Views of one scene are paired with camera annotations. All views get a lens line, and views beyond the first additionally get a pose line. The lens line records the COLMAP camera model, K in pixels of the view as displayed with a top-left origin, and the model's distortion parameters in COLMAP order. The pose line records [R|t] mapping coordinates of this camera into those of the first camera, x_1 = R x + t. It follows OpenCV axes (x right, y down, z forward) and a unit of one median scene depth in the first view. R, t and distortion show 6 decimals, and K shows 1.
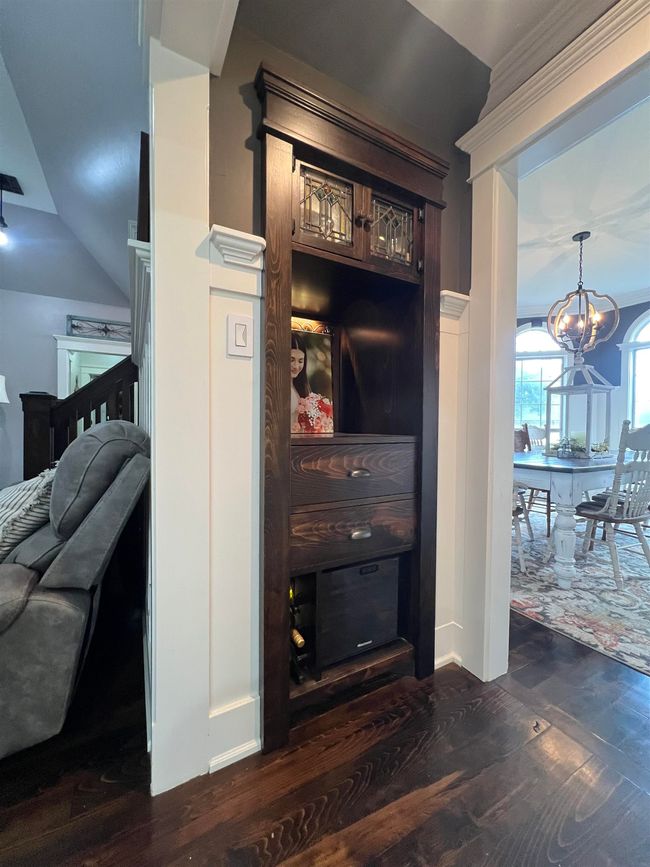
lens RADIAL K [[350.1, 0, 323.8], [0, 350.1, 431.4], [0, 0, 1]] dist [0.000154, 0.000043]
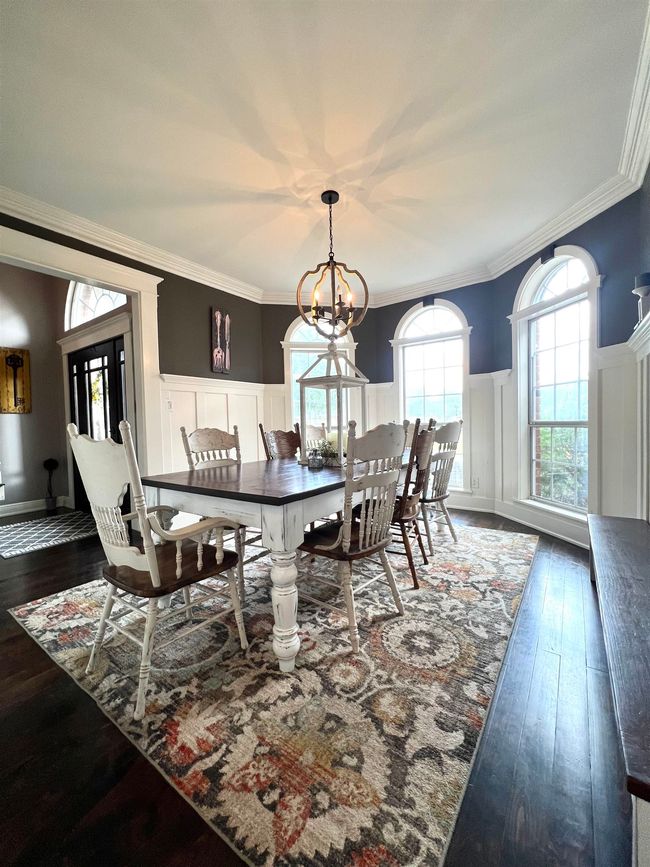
lens RADIAL K [[350.1, 0, 326.4], [0, 350.1, 432.9], [0, 0, 1]] dist [0.000154, 0.000043]
pose [[0.903720, -0.045375, 0.425713, 0.487681], [0.040941, 0.998970, 0.019565, -0.021672], [-0.426162, -0.000252, 0.904647, 0.353920]]
